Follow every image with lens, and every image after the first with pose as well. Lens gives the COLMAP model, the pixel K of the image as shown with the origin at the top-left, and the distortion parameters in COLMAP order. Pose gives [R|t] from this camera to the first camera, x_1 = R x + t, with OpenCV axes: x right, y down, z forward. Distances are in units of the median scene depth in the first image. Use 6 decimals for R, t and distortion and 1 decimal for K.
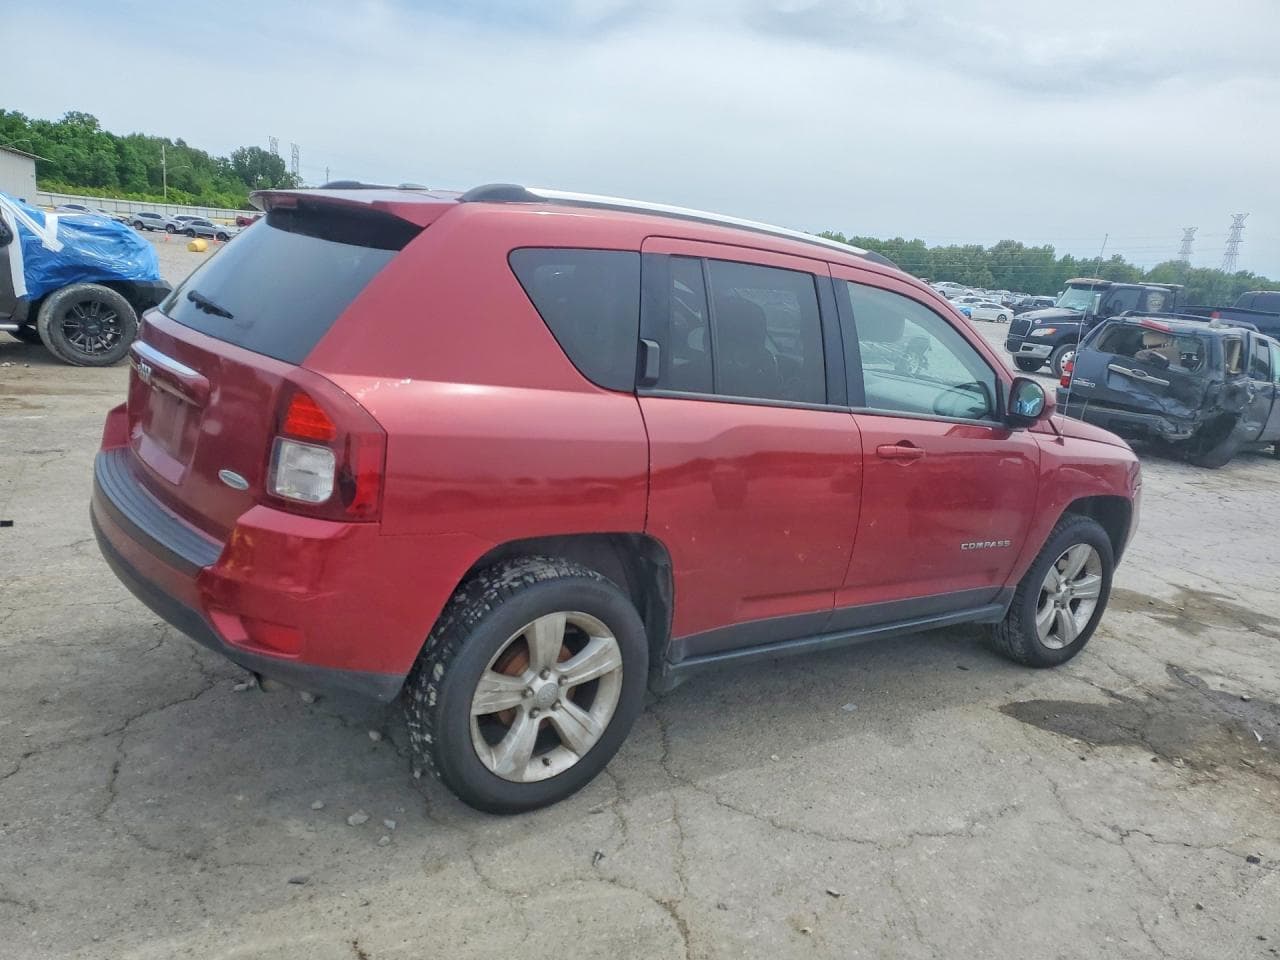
lens RADIAL K [[937.9, 0, 640.0], [0, 937.9, 480.0], [0, 0, 1]] dist [0.008431, 0.010973]
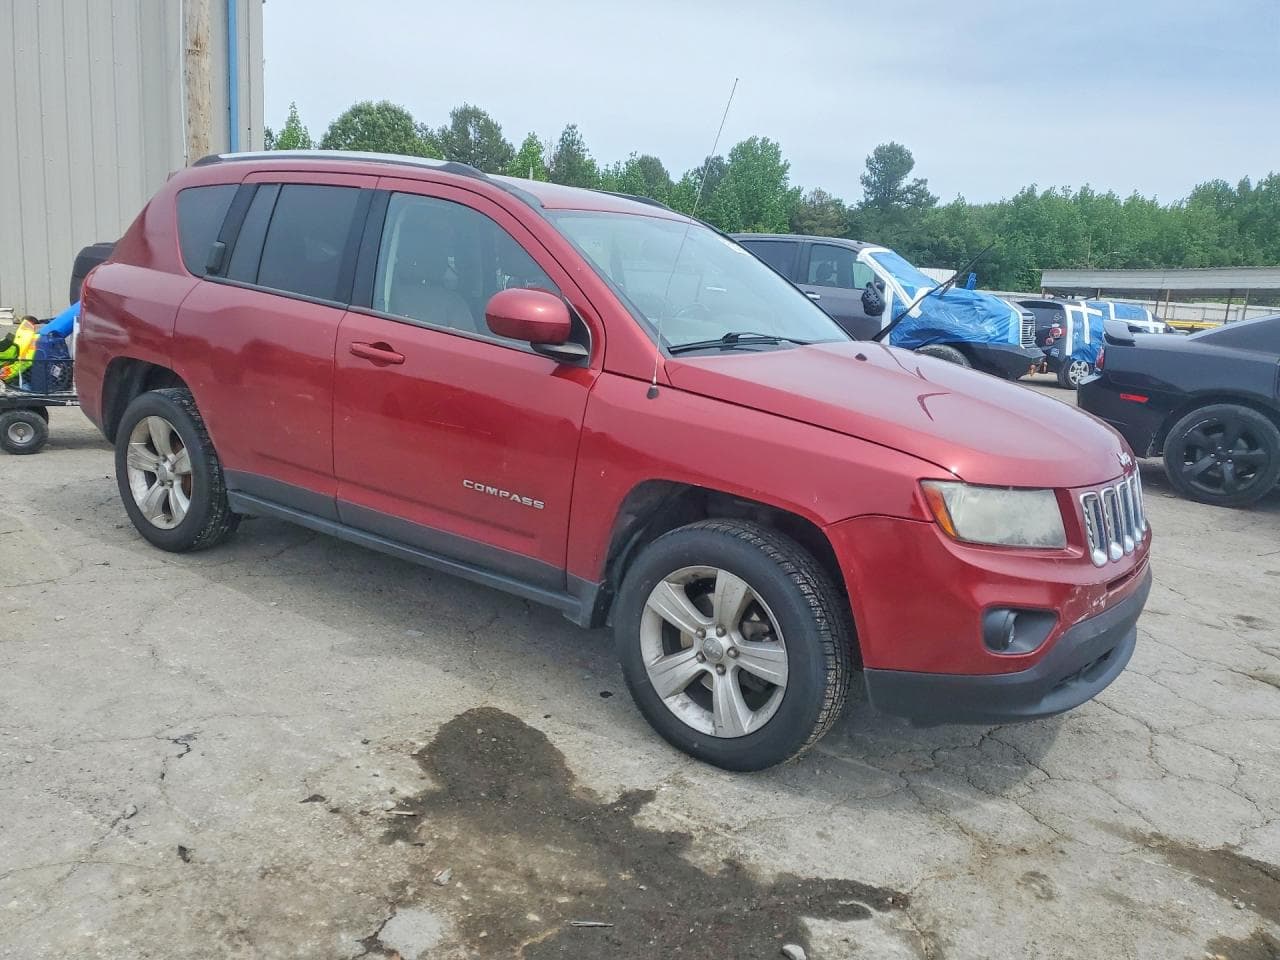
lens RADIAL K [[937.9, 0, 640.0], [0, 937.9, 480.0], [0, 0, 1]] dist [0.008431, 0.010973]
pose [[0.376533, 0.129696, -0.917280, 1.344637], [-0.241702, 0.969611, 0.037880, -0.005237], [0.894317, 0.207446, 0.396438, 0.903231]]
